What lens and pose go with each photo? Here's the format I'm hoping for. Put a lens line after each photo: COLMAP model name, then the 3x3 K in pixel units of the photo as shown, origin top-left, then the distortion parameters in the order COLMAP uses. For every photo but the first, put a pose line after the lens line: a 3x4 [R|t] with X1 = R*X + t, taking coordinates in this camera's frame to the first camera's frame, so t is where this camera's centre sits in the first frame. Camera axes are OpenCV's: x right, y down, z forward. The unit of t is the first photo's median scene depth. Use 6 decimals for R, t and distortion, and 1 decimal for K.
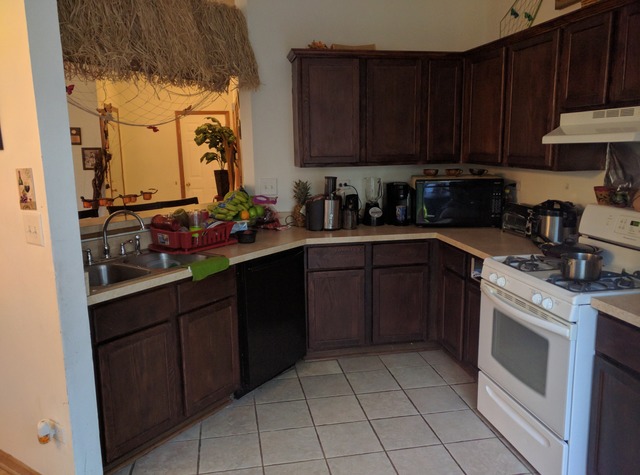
lens RADIAL K [[513.5, 0, 320.0], [0, 513.5, 237.5], [0, 0, 1]] dist [0.009969, 0.003526]
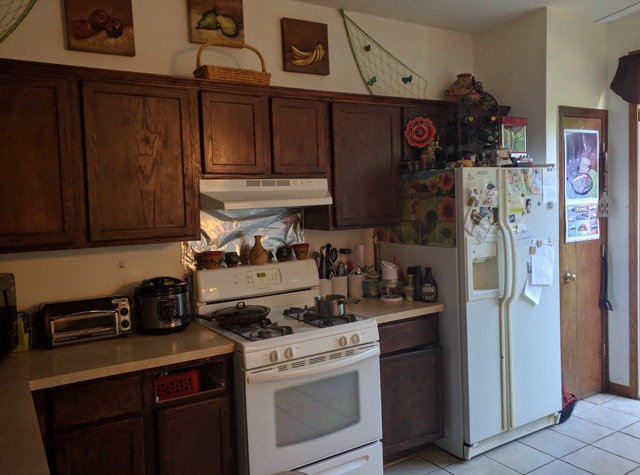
lens RADIAL K [[513.5, 0, 320.0], [0, 513.5, 237.5], [0, 0, 1]] dist [0.009969, 0.003526]
pose [[-0.374530, -0.031612, 0.926676, -0.507048], [0.208702, 0.970898, 0.117471, -0.209589], [-0.903421, 0.237396, -0.357033, 1.206838]]
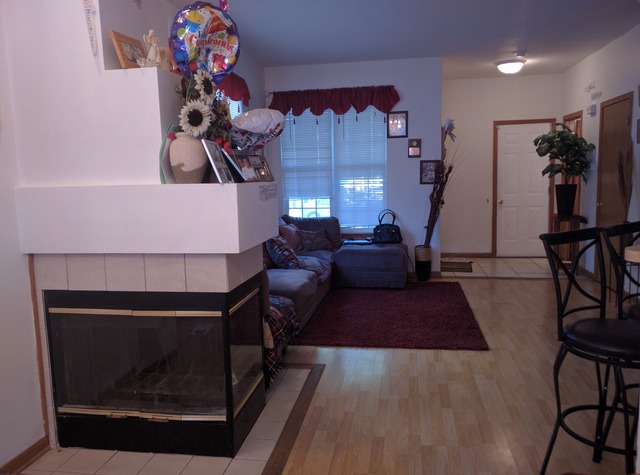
lens RADIAL K [[513.5, 0, 320.0], [0, 513.5, 237.5], [0, 0, 1]] dist [0.009969, 0.003526]
pose [[0.941136, 0.030845, -0.336618, -0.313197], [-0.047426, 0.998027, -0.041147, 0.012792], [0.334684, 0.054689, 0.940742, 0.065487]]
